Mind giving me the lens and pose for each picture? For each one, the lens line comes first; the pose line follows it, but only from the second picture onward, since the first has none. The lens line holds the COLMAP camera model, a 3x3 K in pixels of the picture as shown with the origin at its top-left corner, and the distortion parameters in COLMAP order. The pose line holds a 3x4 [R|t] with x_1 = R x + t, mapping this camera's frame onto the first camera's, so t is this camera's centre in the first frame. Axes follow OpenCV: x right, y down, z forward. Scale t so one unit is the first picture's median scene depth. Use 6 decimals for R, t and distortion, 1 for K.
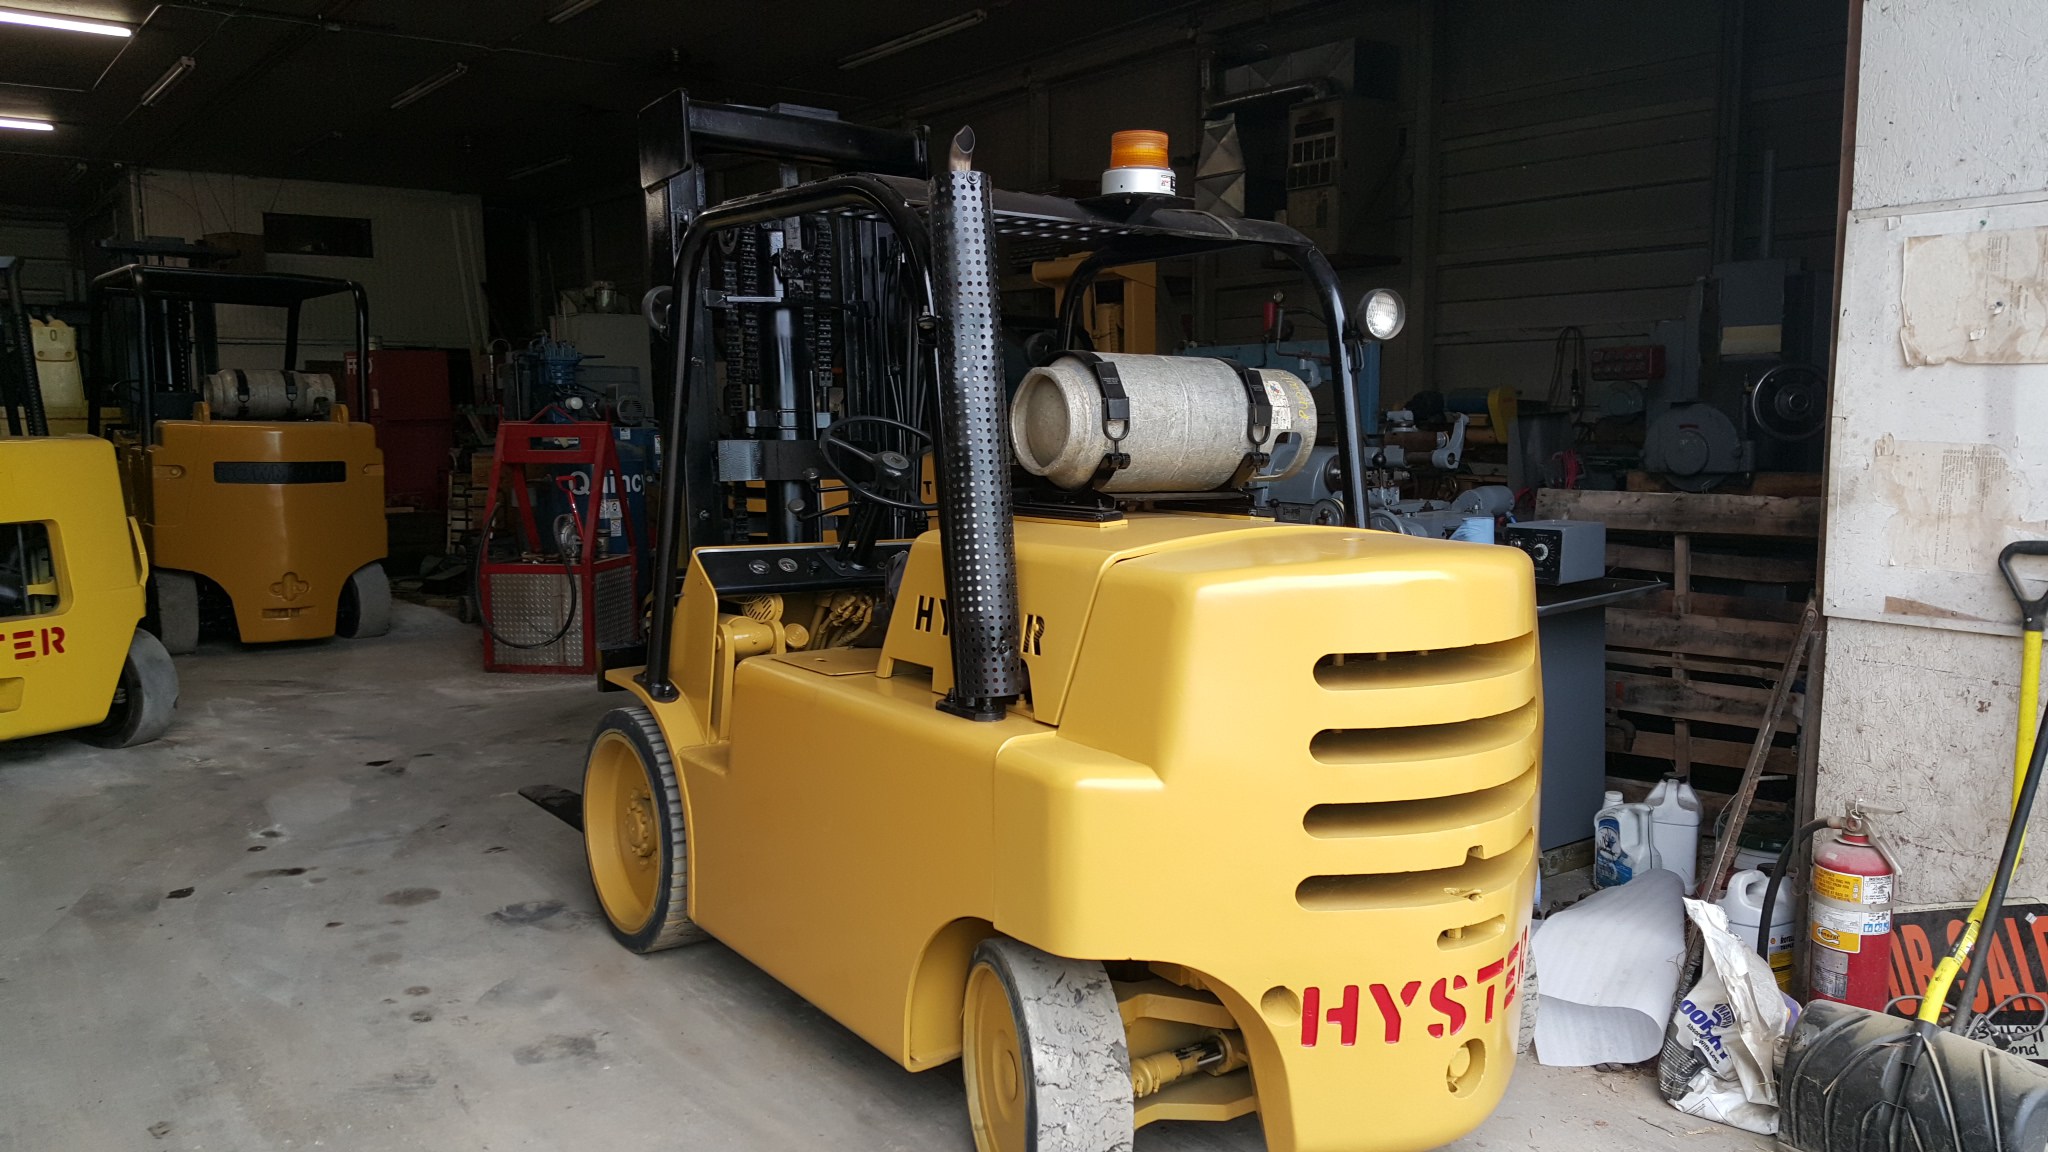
lens RADIAL K [[1557.8, 0, 1024.0], [0, 1557.8, 576.0], [0, 0, 1]] dist [0.109974, -0.148702]
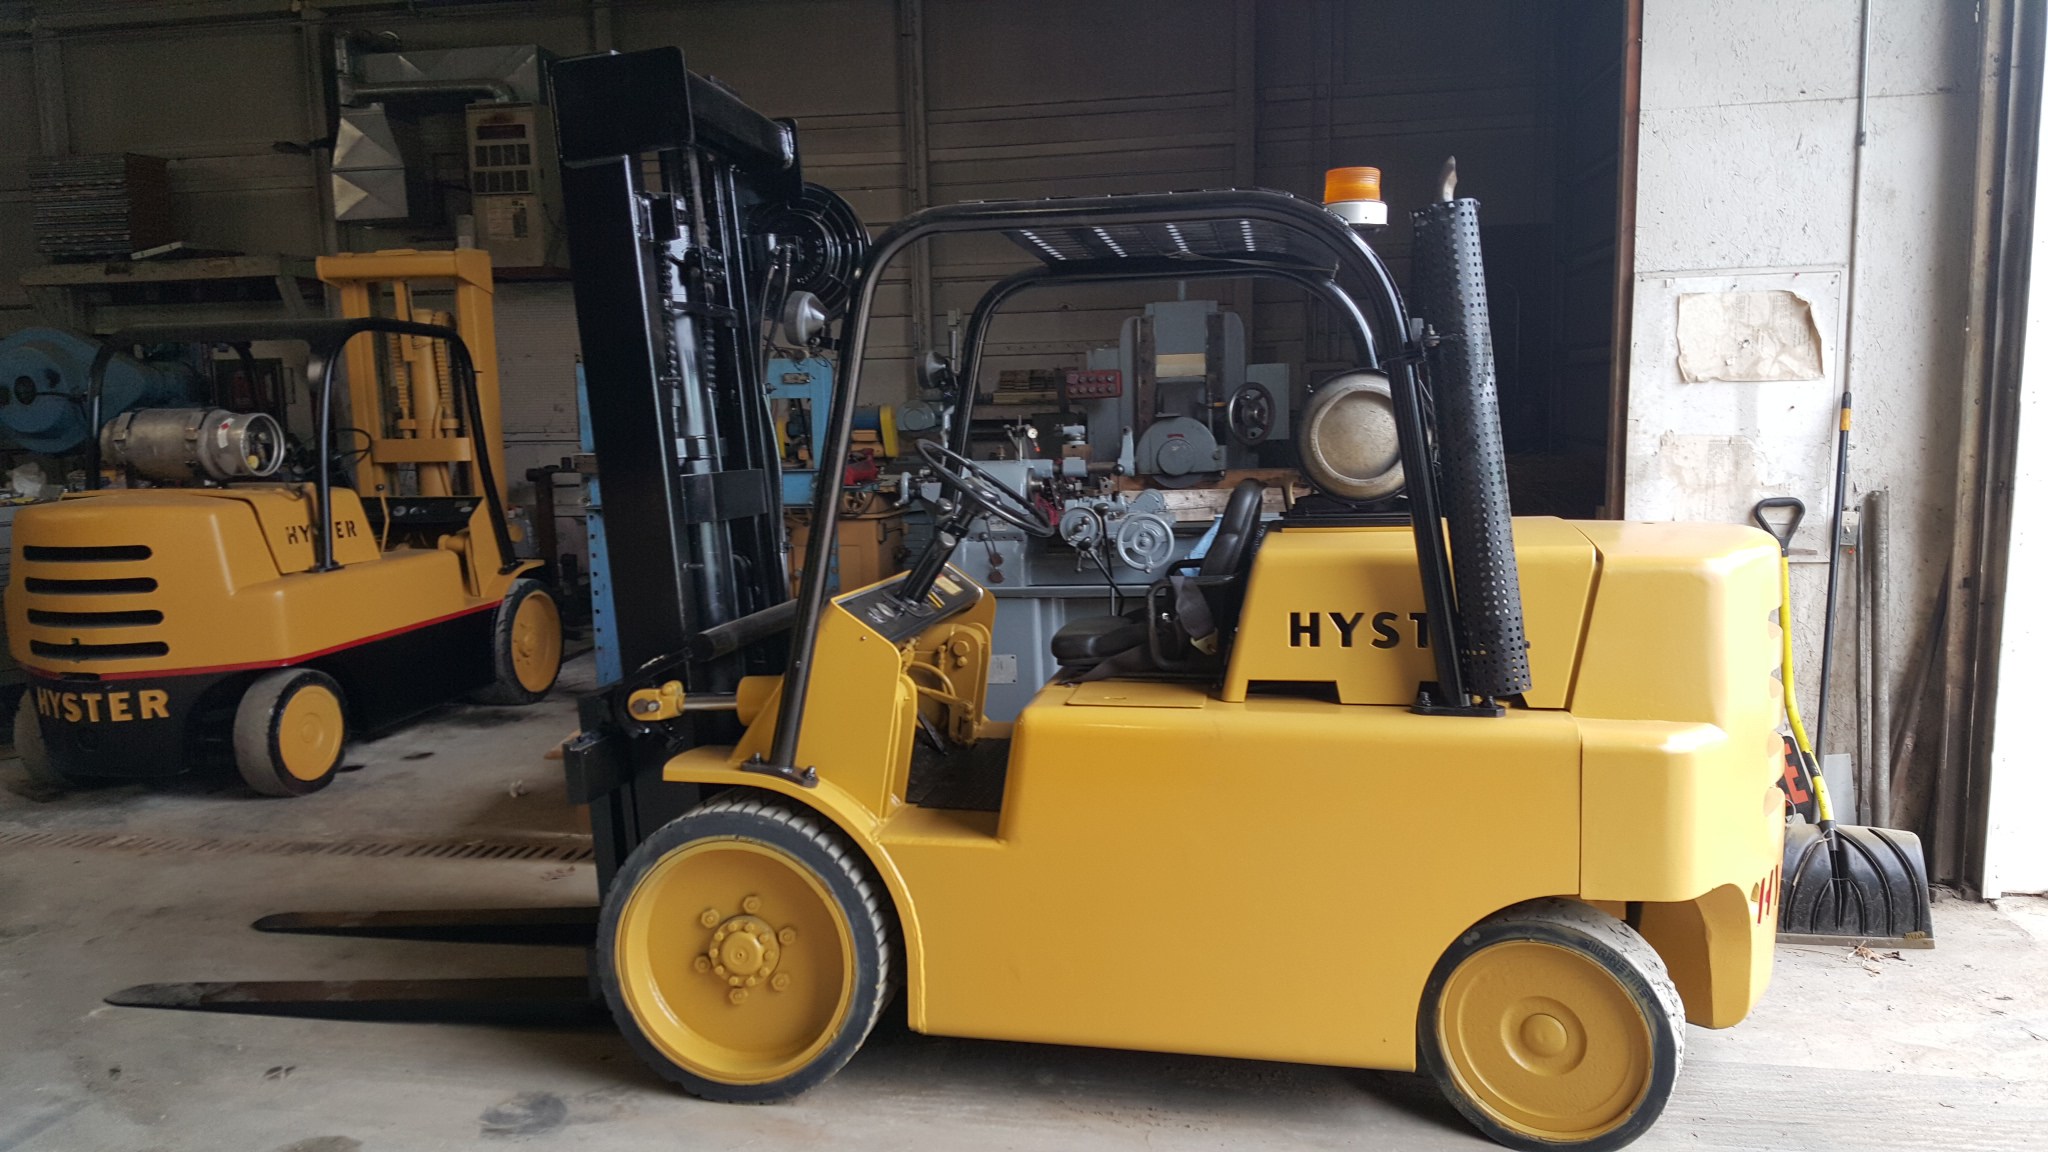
lens RADIAL K [[1539.0, 0, 1026.0], [0, 1539.0, 570.6], [0, 0, 1]] dist [0.084214, -0.108875]
pose [[0.721067, -0.085735, 0.687541, -0.834850], [0.094384, 0.995219, 0.025116, -0.053097], [-0.686407, 0.046782, 0.725711, 0.381944]]
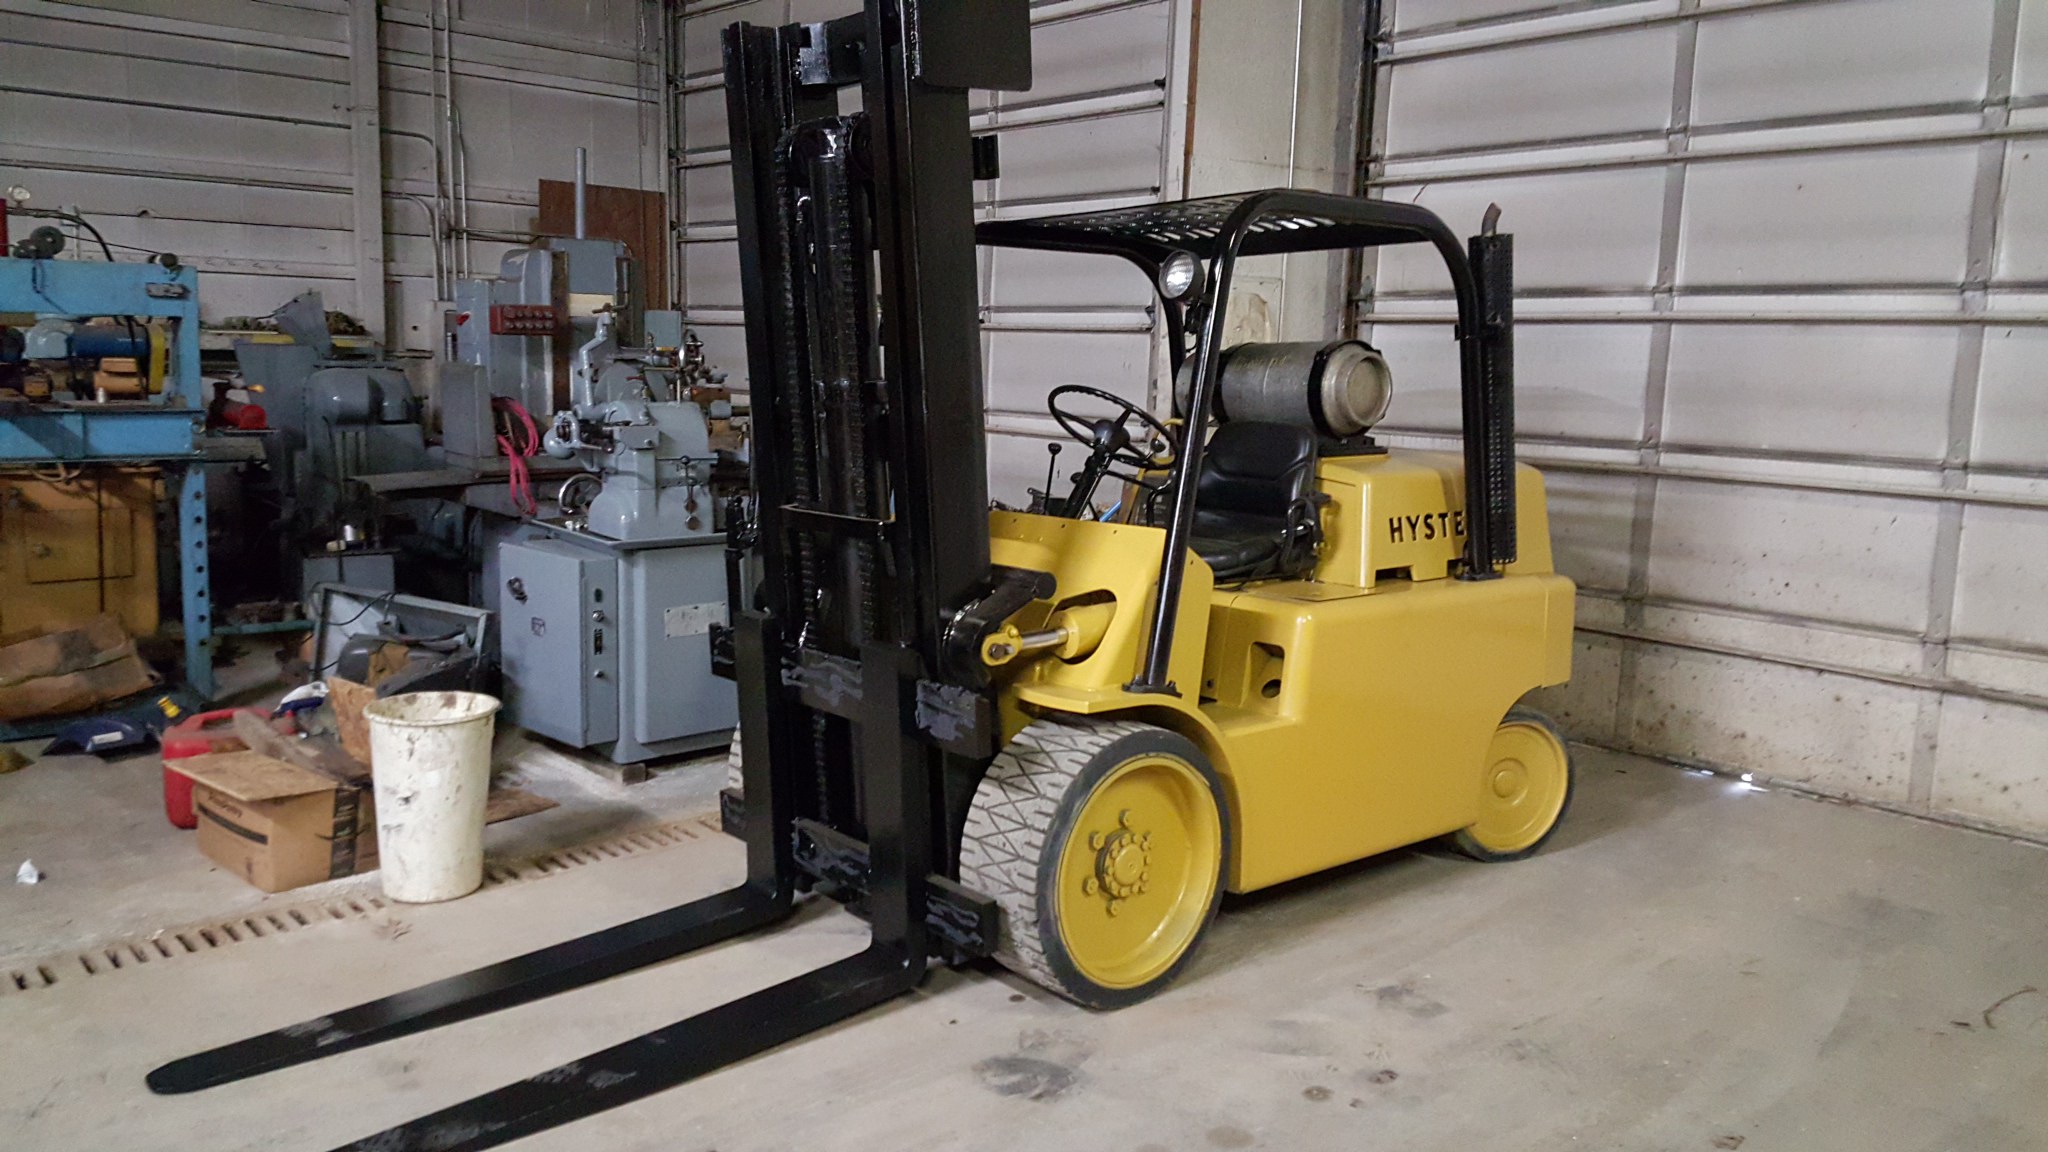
lens RADIAL K [[1498.4, 0, 1022.5], [0, 1498.4, 506.0], [0, 0, 1]] dist [0.073167, 0.000230]
pose [[-0.088044, -0.101090, 0.990974, -1.298708], [0.088945, 0.990066, 0.108899, -0.164305], [-0.992138, 0.097730, -0.078178, 1.368366]]
